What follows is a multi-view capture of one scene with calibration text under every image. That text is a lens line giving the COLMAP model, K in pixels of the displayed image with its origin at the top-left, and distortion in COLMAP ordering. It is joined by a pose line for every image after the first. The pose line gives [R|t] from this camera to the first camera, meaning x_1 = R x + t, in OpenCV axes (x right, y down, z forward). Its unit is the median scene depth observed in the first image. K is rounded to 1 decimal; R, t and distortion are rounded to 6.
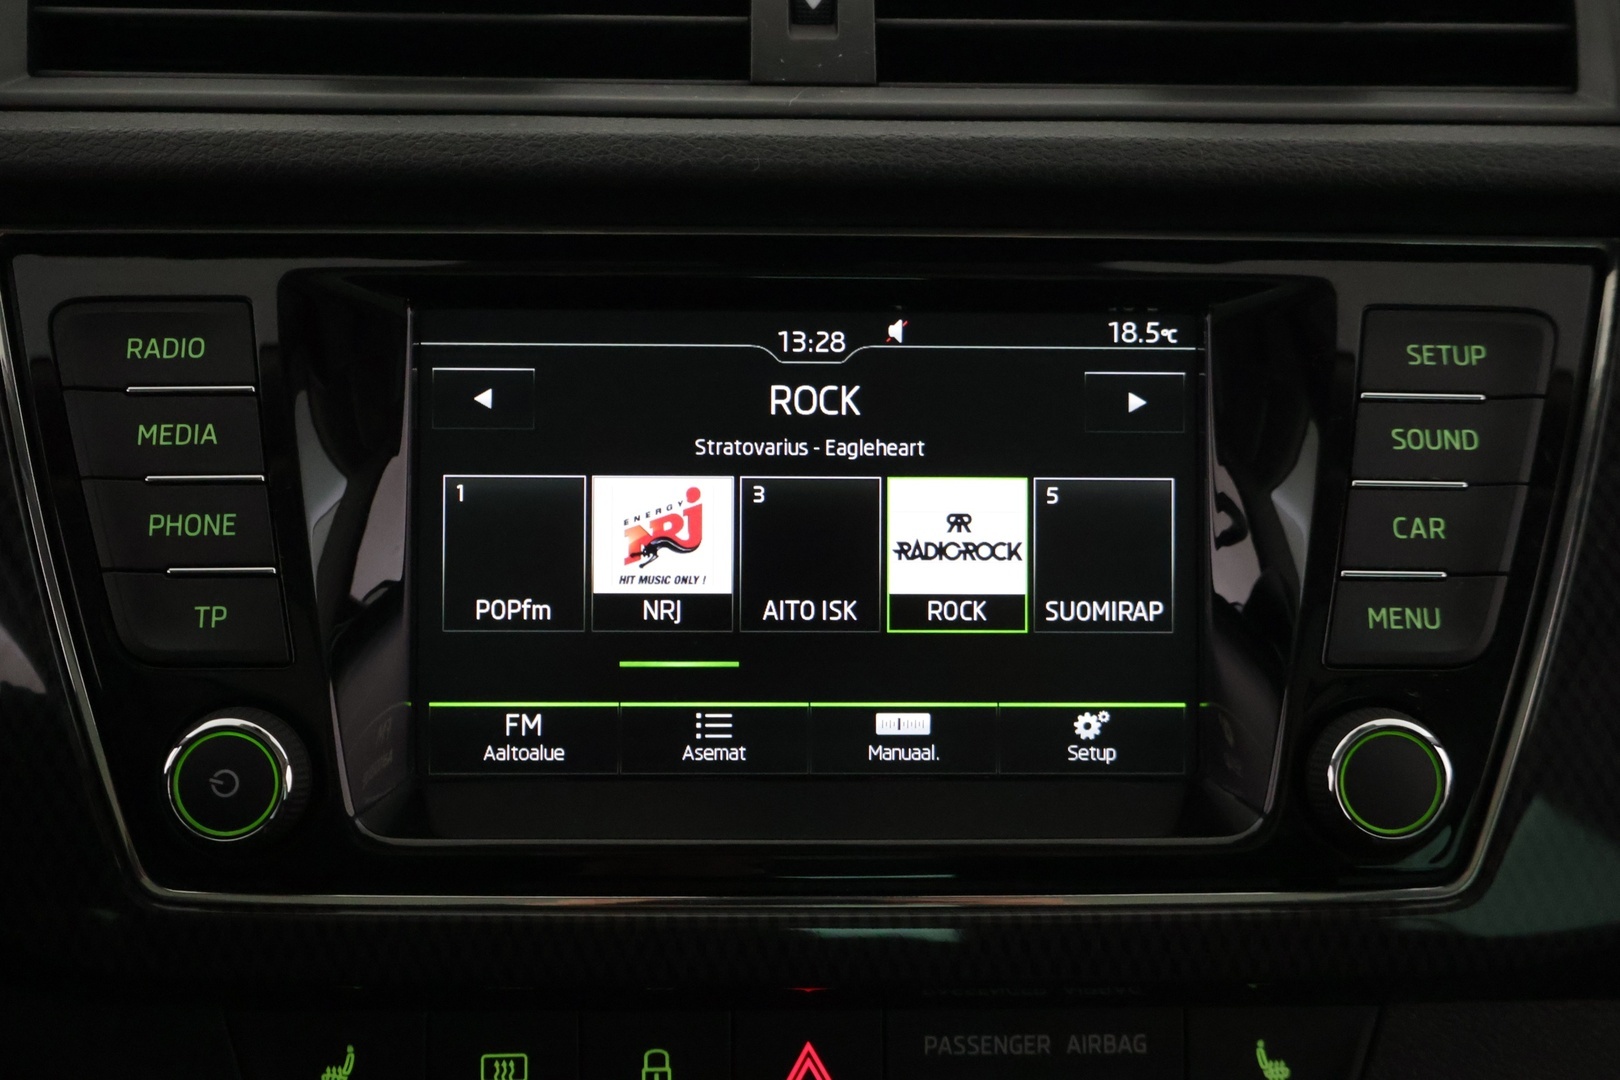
lens RADIAL K [[1878.7, 0, 811.2], [0, 1878.7, 548.2], [0, 0, 1]] dist [0.013469, 0.000000]
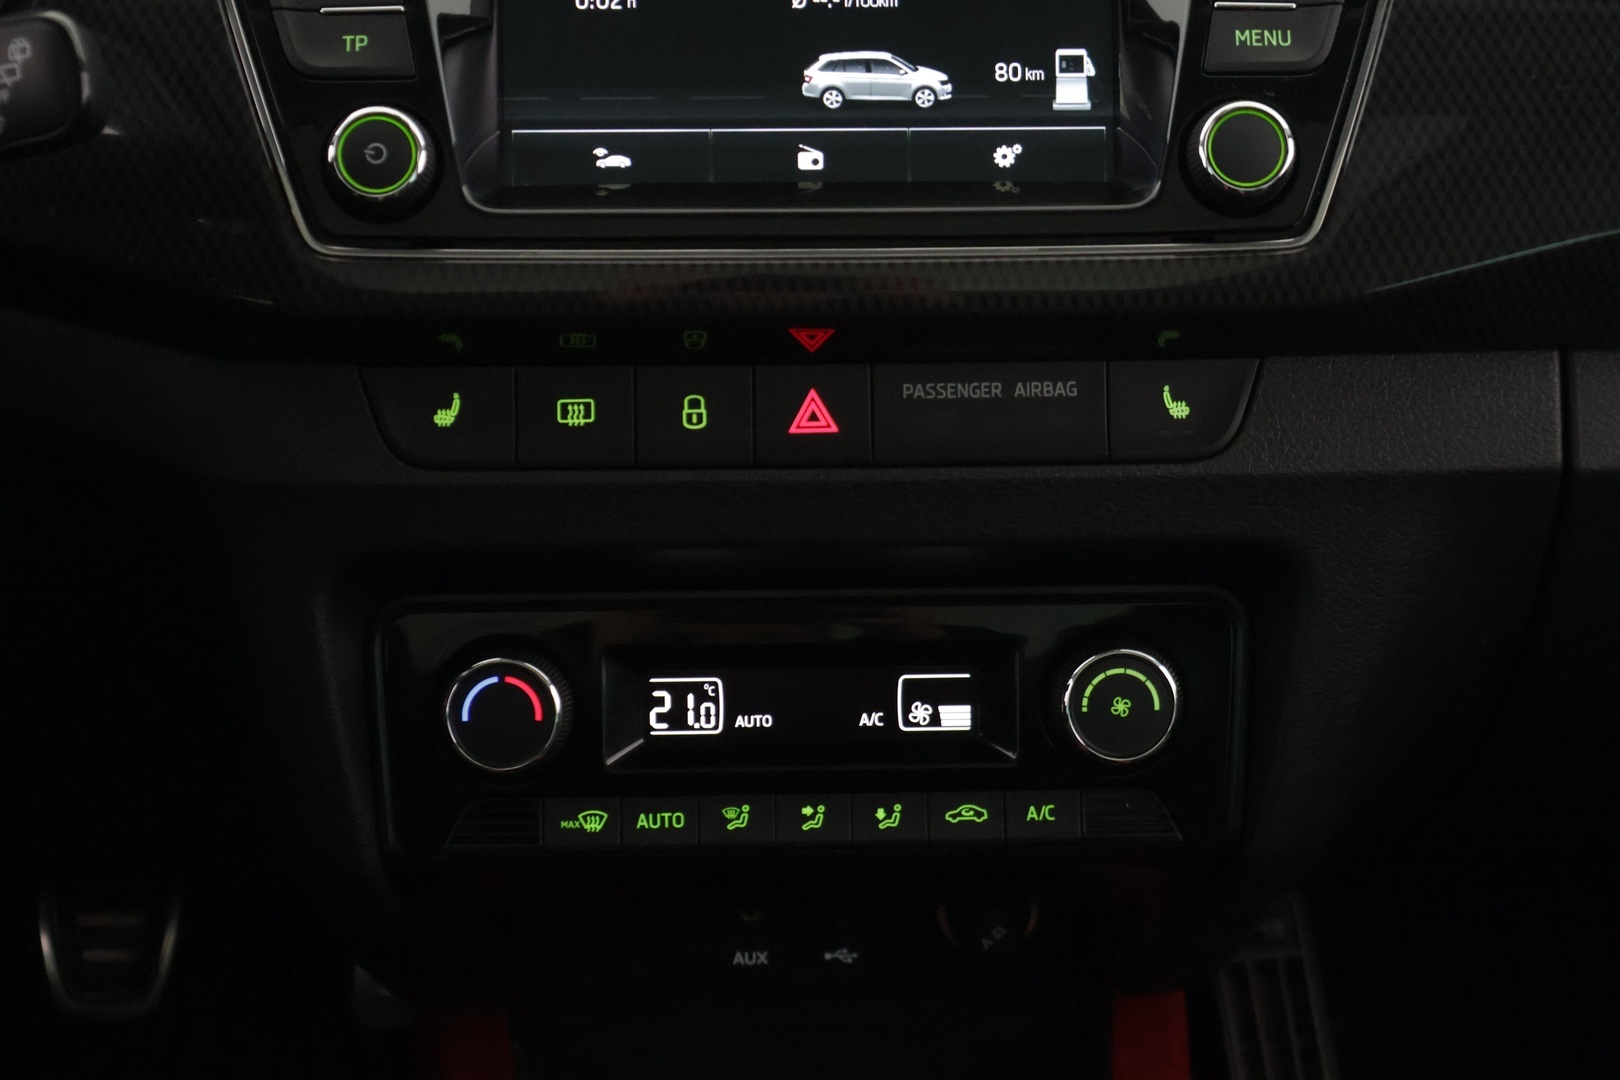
lens RADIAL K [[2736.8, 0, 813.7], [0, 2736.8, 534.3], [0, 0, 1]] dist [0.026177, 0.000000]
pose [[0.999896, -0.013937, -0.003730, 0.005059], [0.013890, 0.999828, -0.012264, 0.390958], [0.003900, 0.012211, 0.999918, -0.878415]]
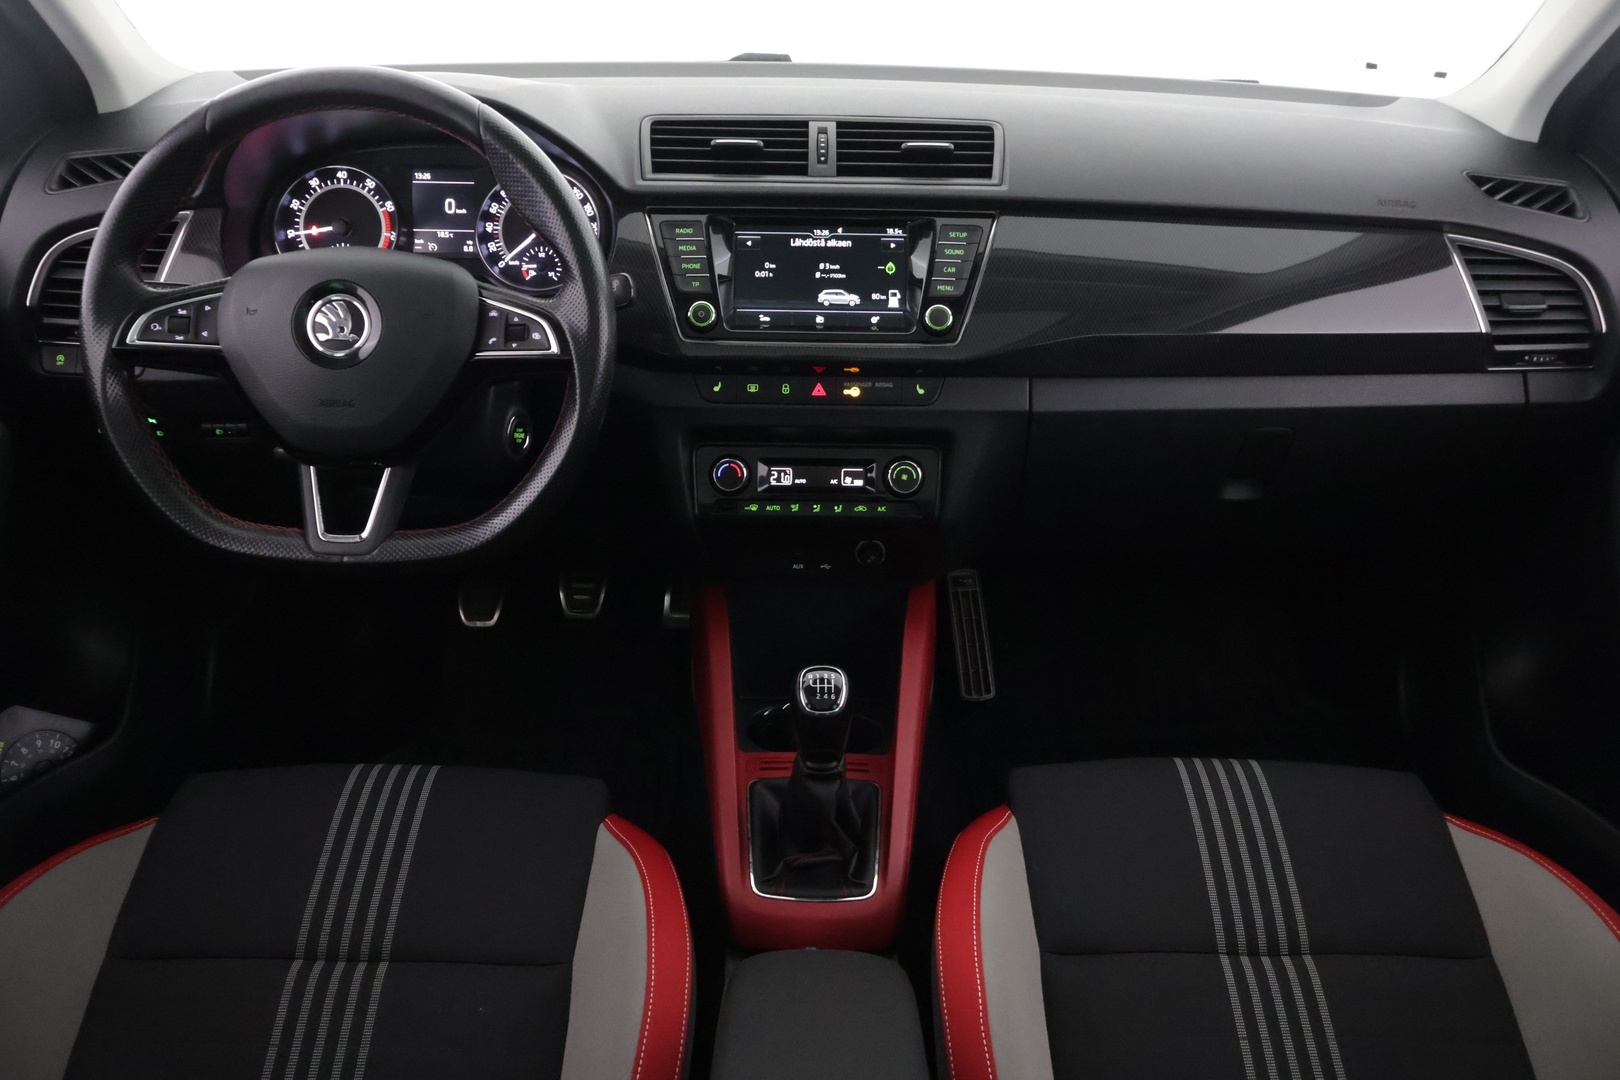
lens RADIAL K [[1356.9, 0, 805.7], [0, 1356.9, 542.0], [0, 0, 1]] dist [-0.006227, 0.005671]
pose [[0.999529, 0.010500, -0.028838, 0.067448], [-0.011133, 0.999699, -0.021876, 0.735437], [0.028599, 0.022187, 0.999345, -2.344539]]
